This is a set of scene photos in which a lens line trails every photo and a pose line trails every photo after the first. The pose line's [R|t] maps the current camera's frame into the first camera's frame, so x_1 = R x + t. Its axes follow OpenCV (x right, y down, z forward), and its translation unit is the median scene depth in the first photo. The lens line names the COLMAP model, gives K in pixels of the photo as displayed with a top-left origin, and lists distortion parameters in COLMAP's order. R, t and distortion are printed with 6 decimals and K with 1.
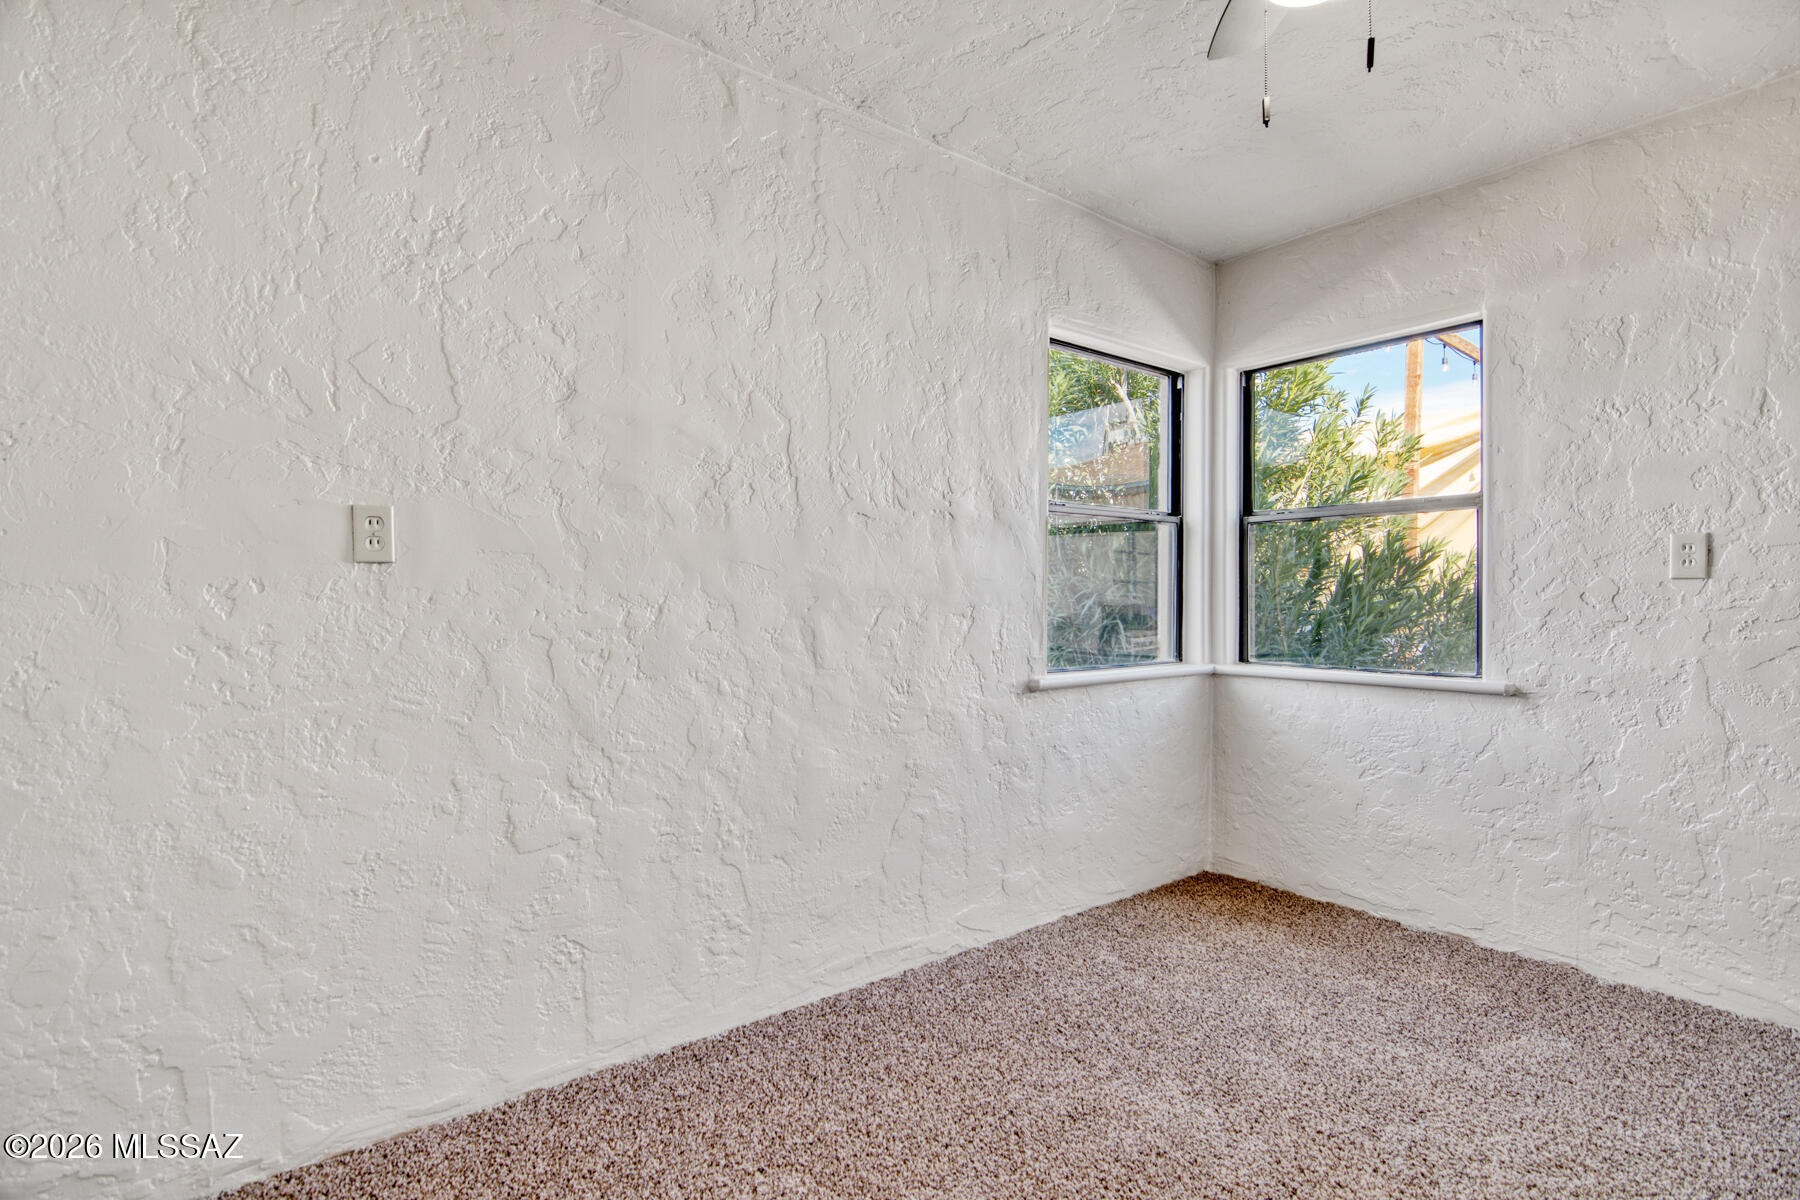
lens RADIAL K [[869.3, 0, 903.8], [0, 869.3, 600.7], [0, 0, 1]] dist [-0.019694, -0.001696]
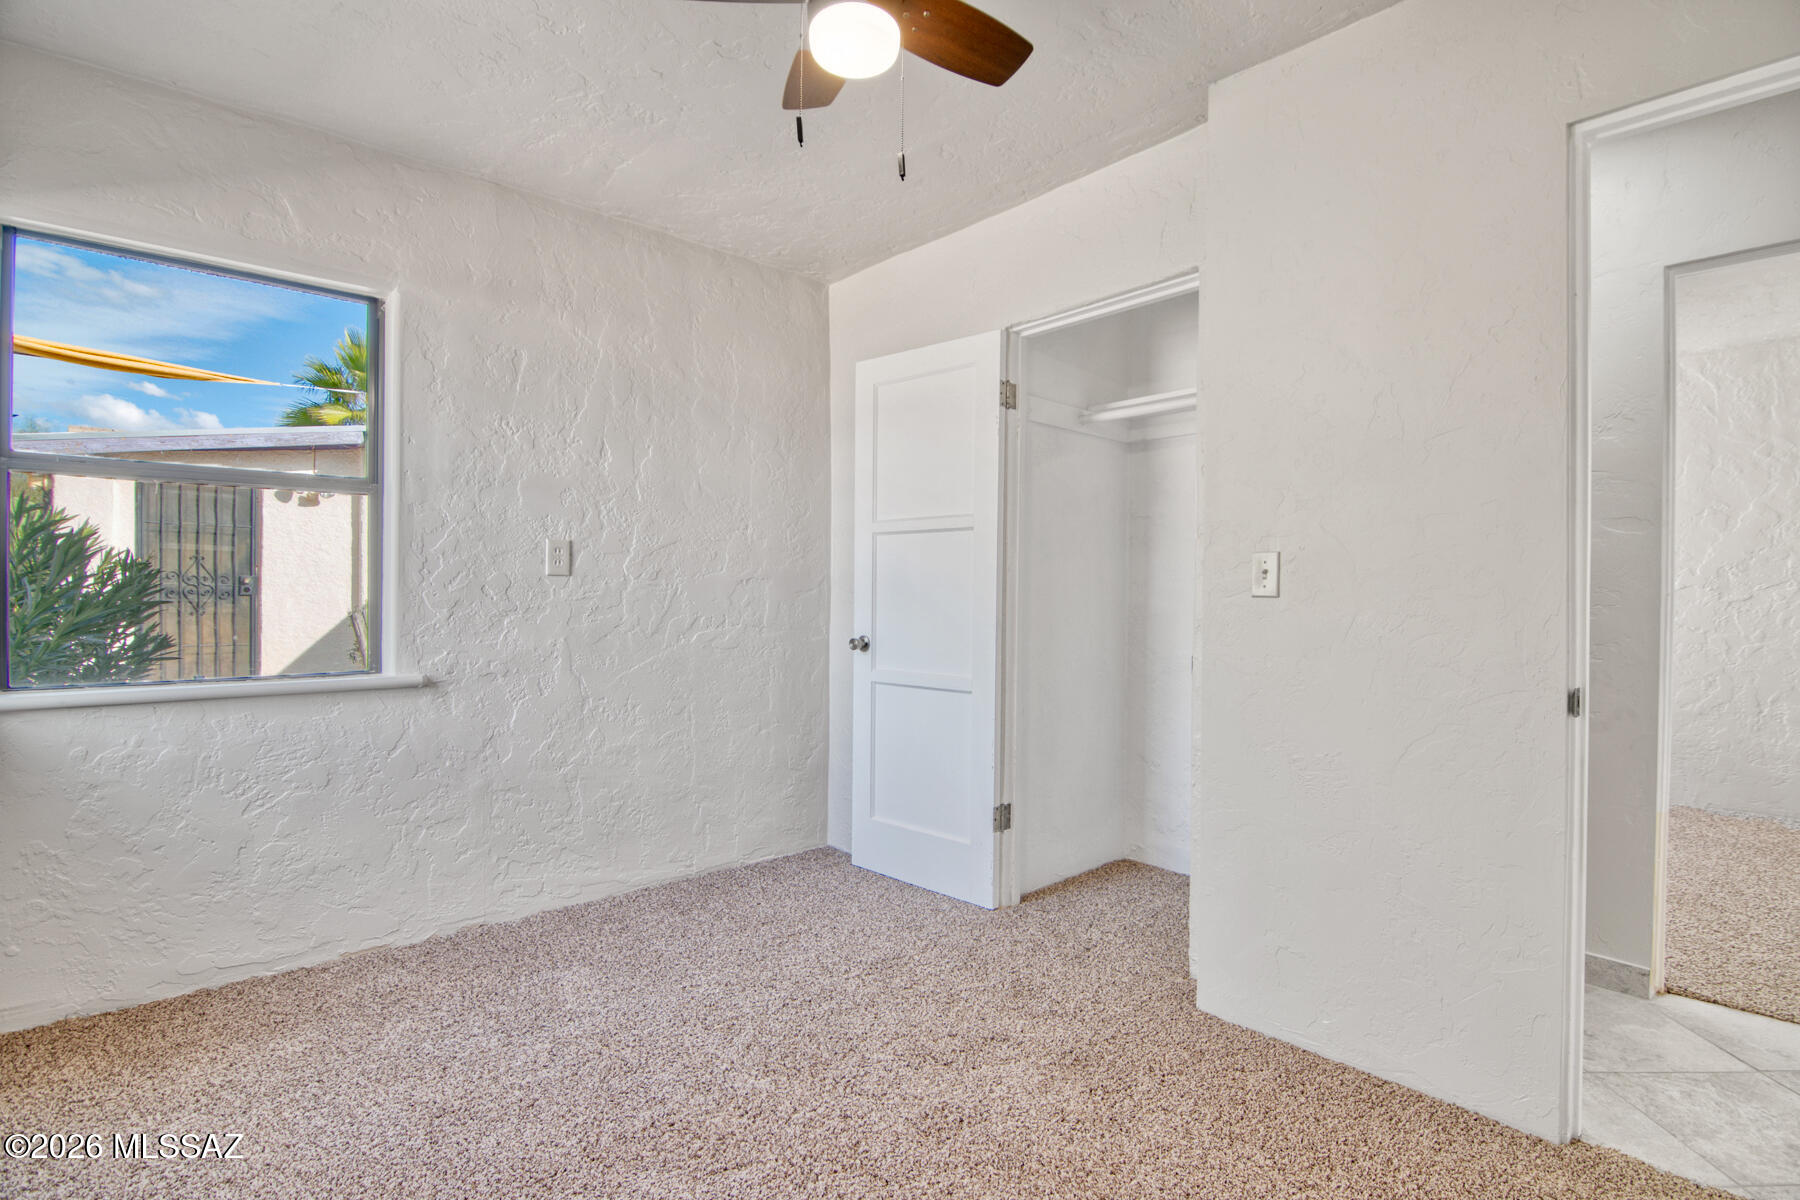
lens RADIAL K [[869.3, 0, 903.8], [0, 869.3, 600.7], [0, 0, 1]] dist [-0.019694, -0.001696]
pose [[-0.077887, -0.009275, 0.996919, -0.357152], [-0.003203, 0.999954, 0.009053, -0.001365], [-0.996957, -0.002488, -0.077913, 0.528936]]
